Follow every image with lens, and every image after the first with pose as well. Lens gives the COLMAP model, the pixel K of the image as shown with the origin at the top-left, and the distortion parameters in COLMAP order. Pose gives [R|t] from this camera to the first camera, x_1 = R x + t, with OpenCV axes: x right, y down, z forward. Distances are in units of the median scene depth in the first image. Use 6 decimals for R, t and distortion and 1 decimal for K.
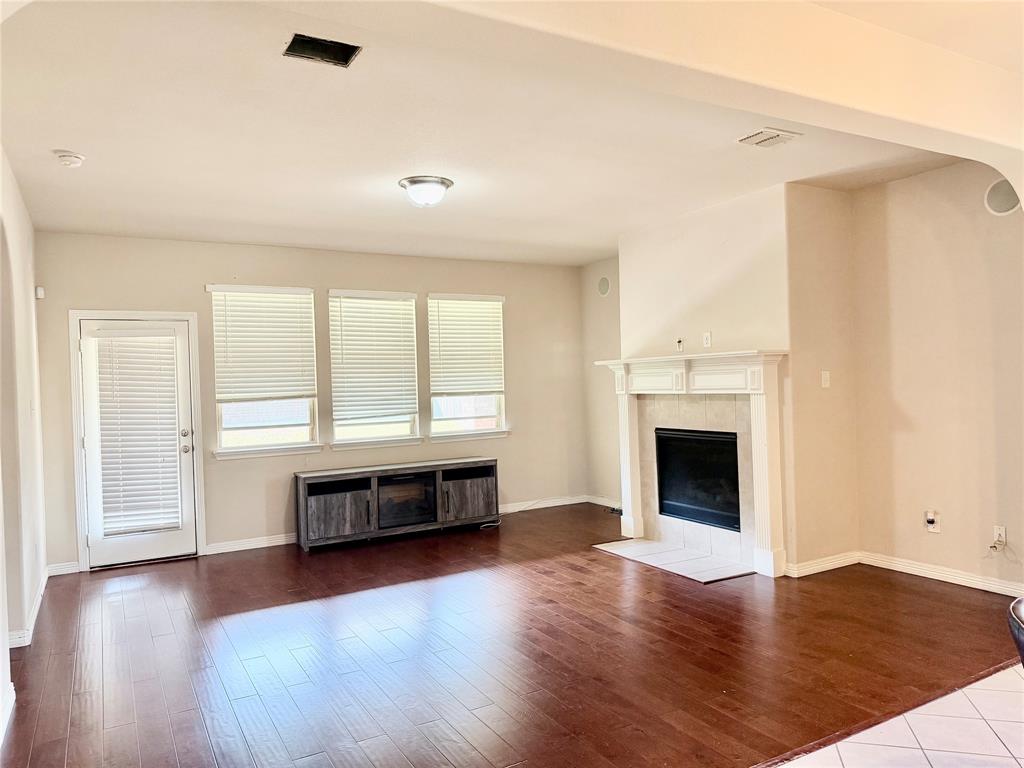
lens RADIAL K [[711.5, 0, 503.3], [0, 711.5, 387.1], [0, 0, 1]] dist [0.077226, -0.111679]
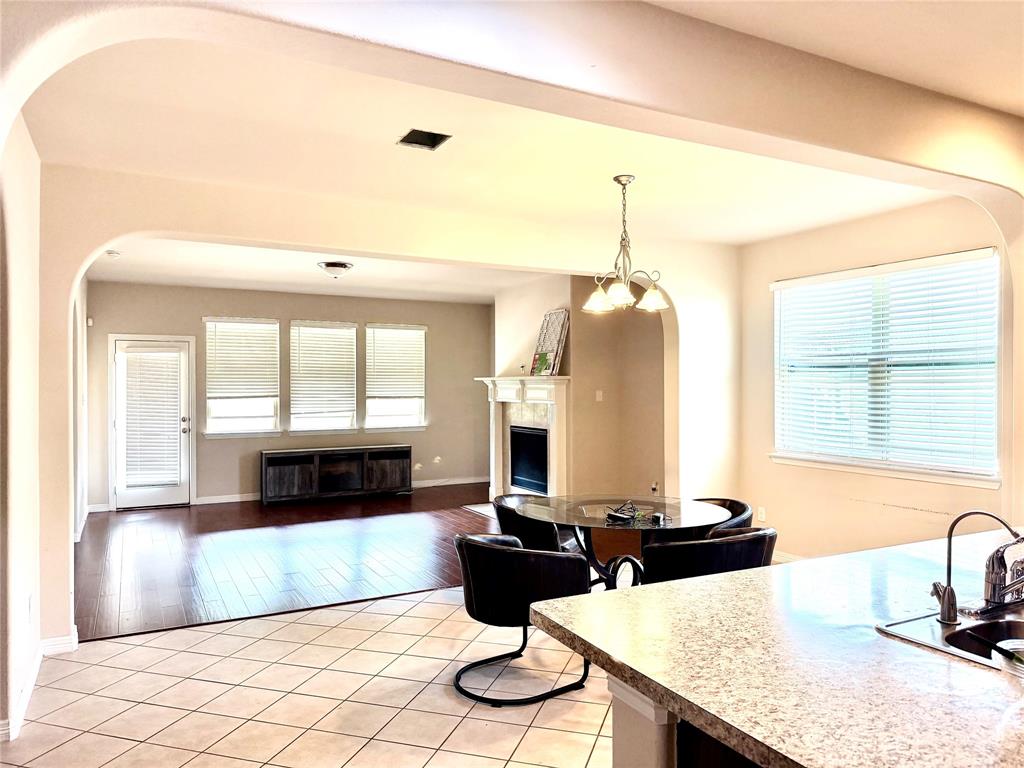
lens RADIAL K [[712.4, 0, 512.0], [0, 712.4, 384.0], [0, 0, 1]] dist [0.088467, -0.158263]
pose [[0.999369, 0.029428, -0.019867, 0.235430], [-0.029588, 0.999531, -0.007848, -0.015106], [0.019627, 0.008431, 0.999772, -0.421817]]
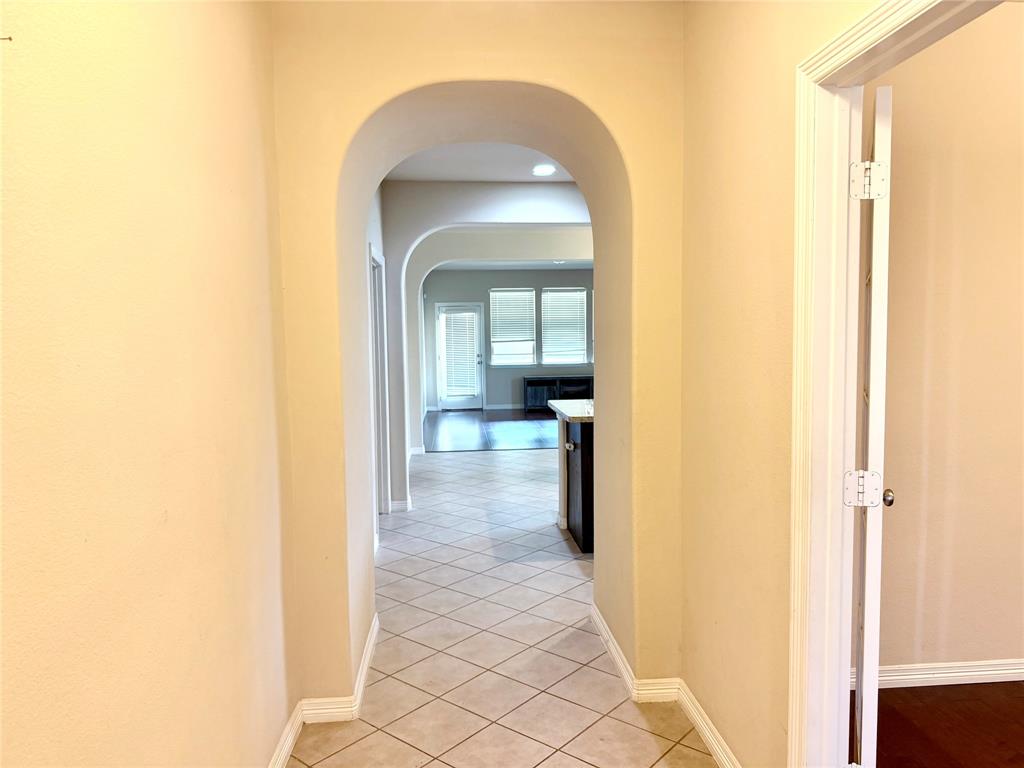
lens RADIAL K [[711.5, 0, 503.3], [0, 711.5, 387.1], [0, 0, 1]] dist [0.077226, -0.111679]
pose [[0.907366, 0.050777, -0.417264, 0.561650], [-0.016003, 0.996130, 0.086421, -0.031810], [0.420038, -0.071738, 0.904667, -0.989177]]
